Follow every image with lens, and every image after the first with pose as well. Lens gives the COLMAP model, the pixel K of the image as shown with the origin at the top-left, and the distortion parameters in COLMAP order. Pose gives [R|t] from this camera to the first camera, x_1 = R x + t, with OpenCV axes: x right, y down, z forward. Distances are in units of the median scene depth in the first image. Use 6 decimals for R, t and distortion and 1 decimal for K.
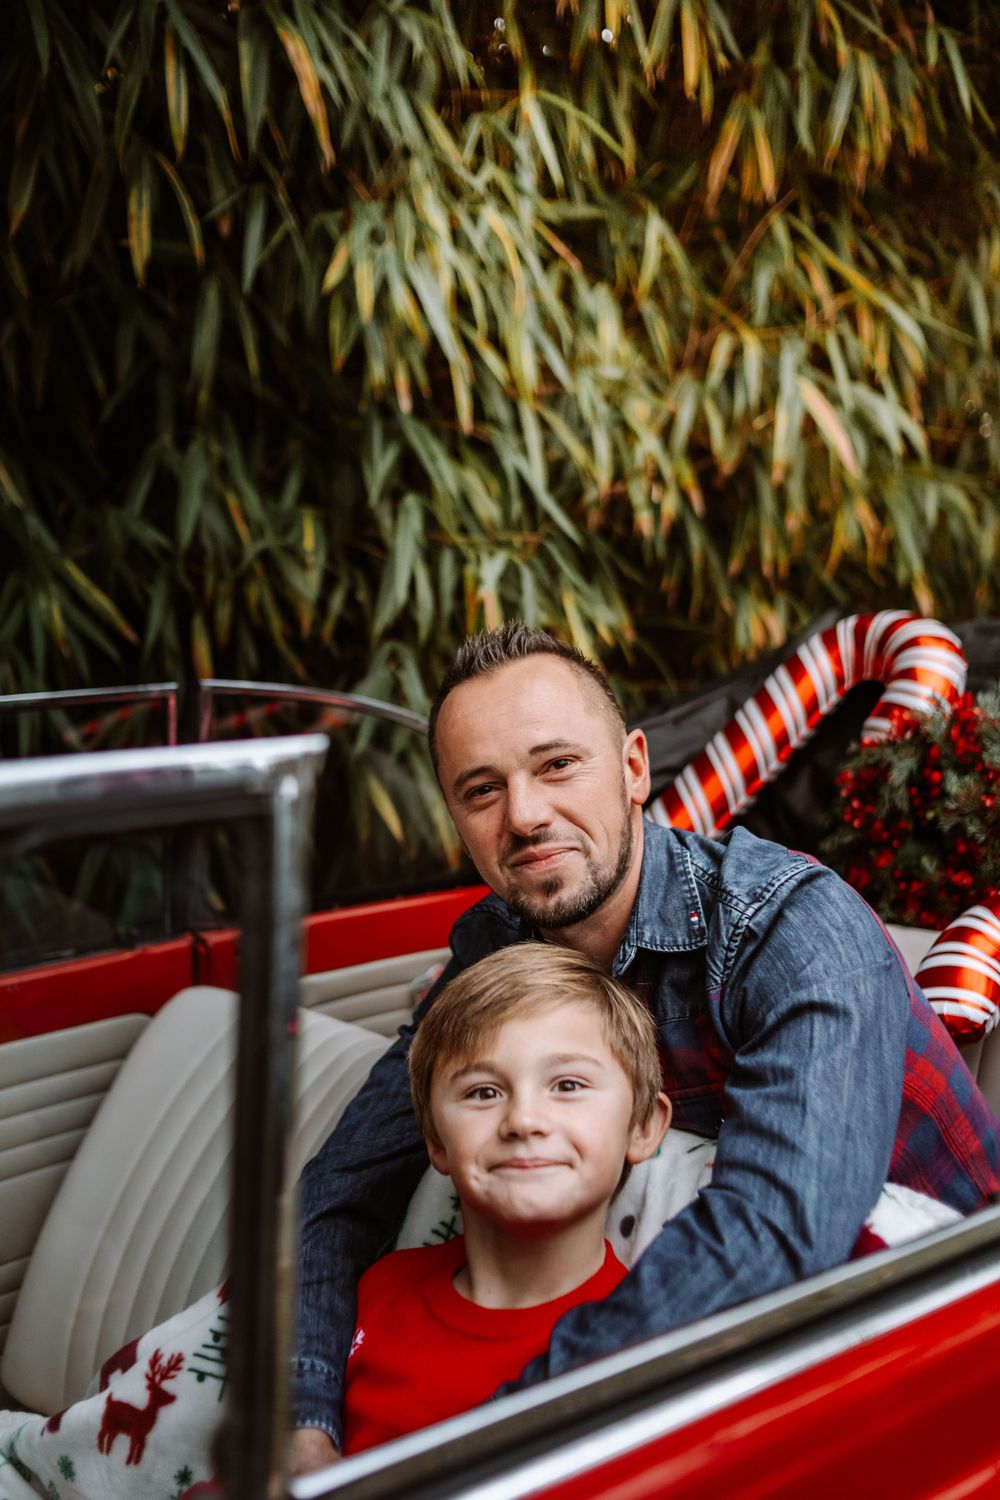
lens RADIAL K [[1485.5, 0, 500.0], [0, 1485.5, 750.0], [0, 0, 1]] dist [0.007484, 0.012444]
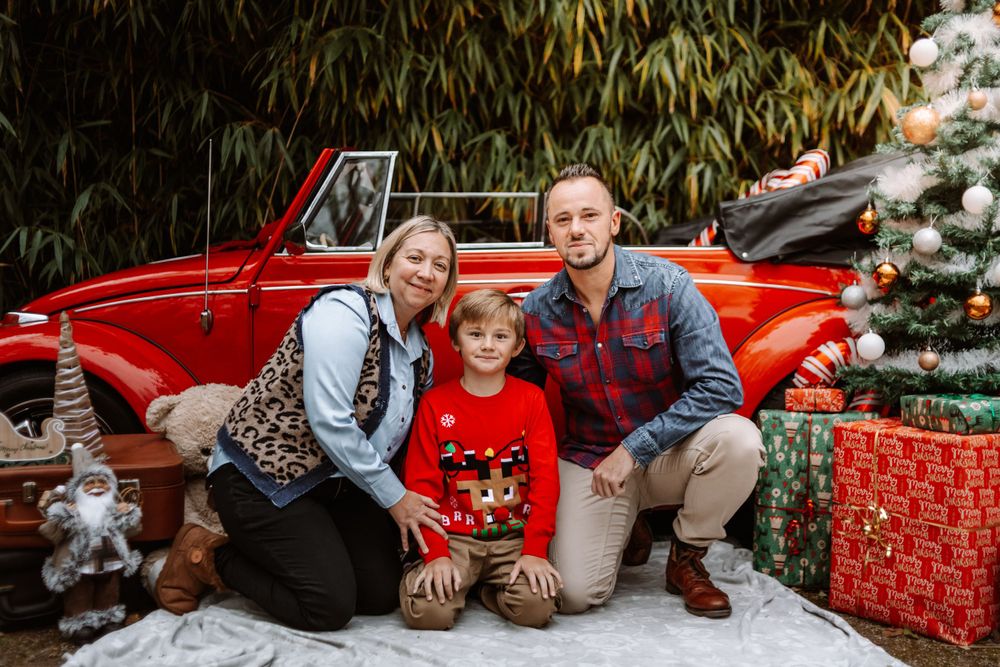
lens RADIAL K [[1011.6, 0, 522.5], [0, 1011.6, 330.1], [0, 0, 1]] dist [-0.007515, 0.005547]
pose [[0.808756, 0.067614, -0.584245, 0.808971], [-0.077970, 0.996928, 0.007440, 0.175503], [0.582953, 0.039536, 0.811543, -0.642385]]
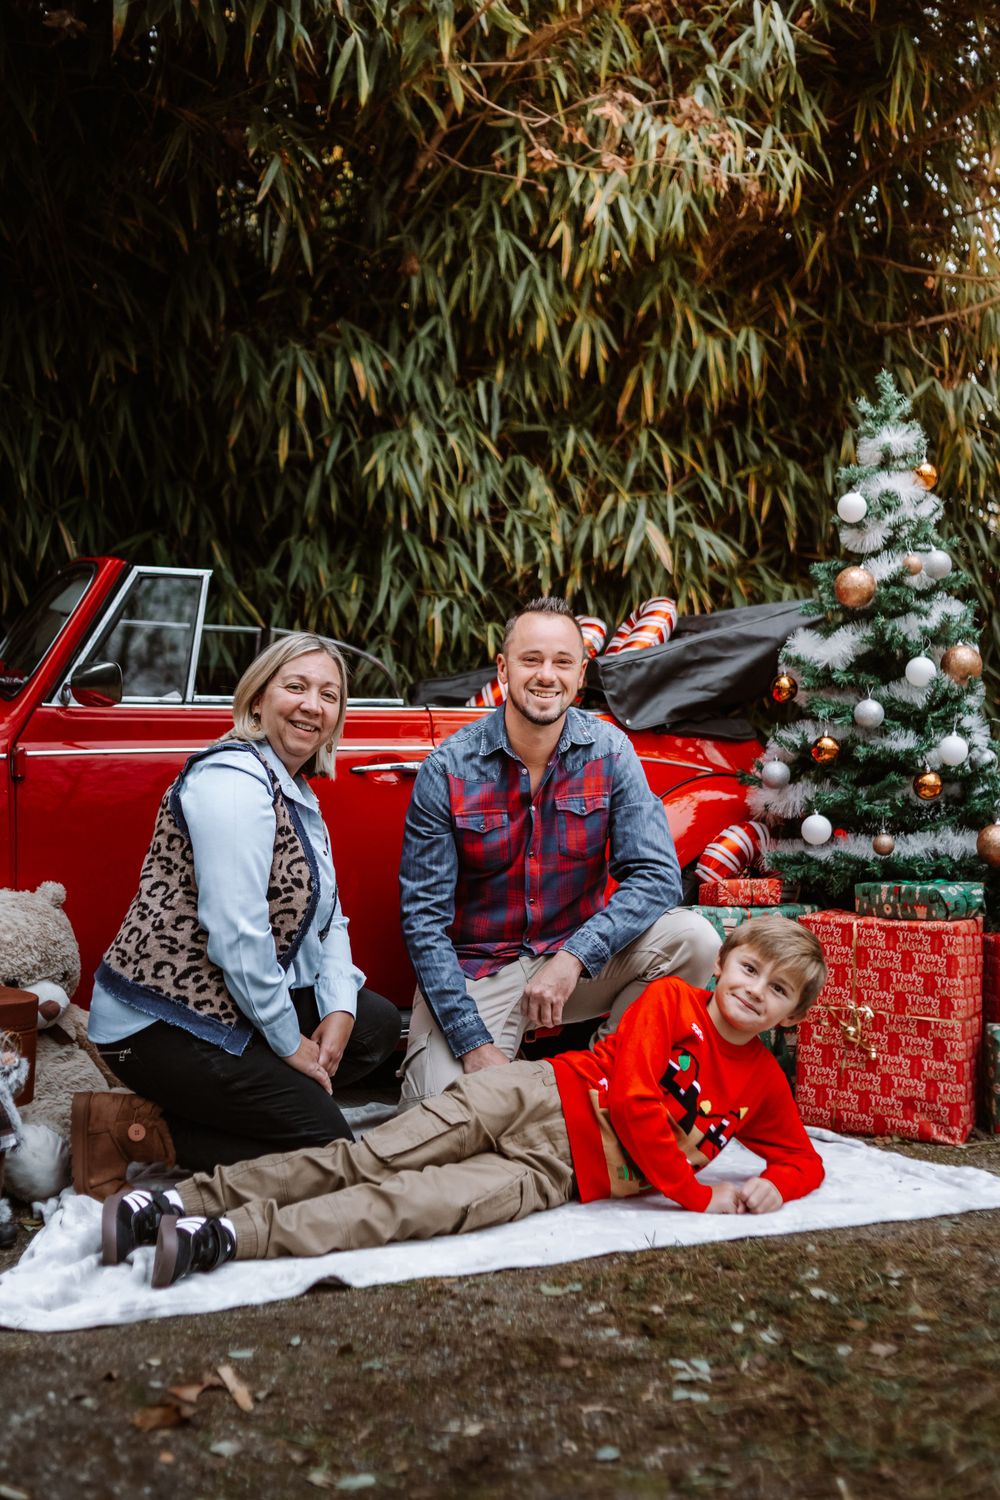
lens RADIAL K [[1517.3, 0, 500.0], [0, 1517.3, 750.0], [0, 0, 1]] dist [-0.007515, 0.005547]
pose [[0.978813, 0.055950, -0.196966, 0.490220], [-0.071658, 0.994714, -0.073547, 0.220965], [0.191810, 0.086103, 0.977648, -1.001095]]
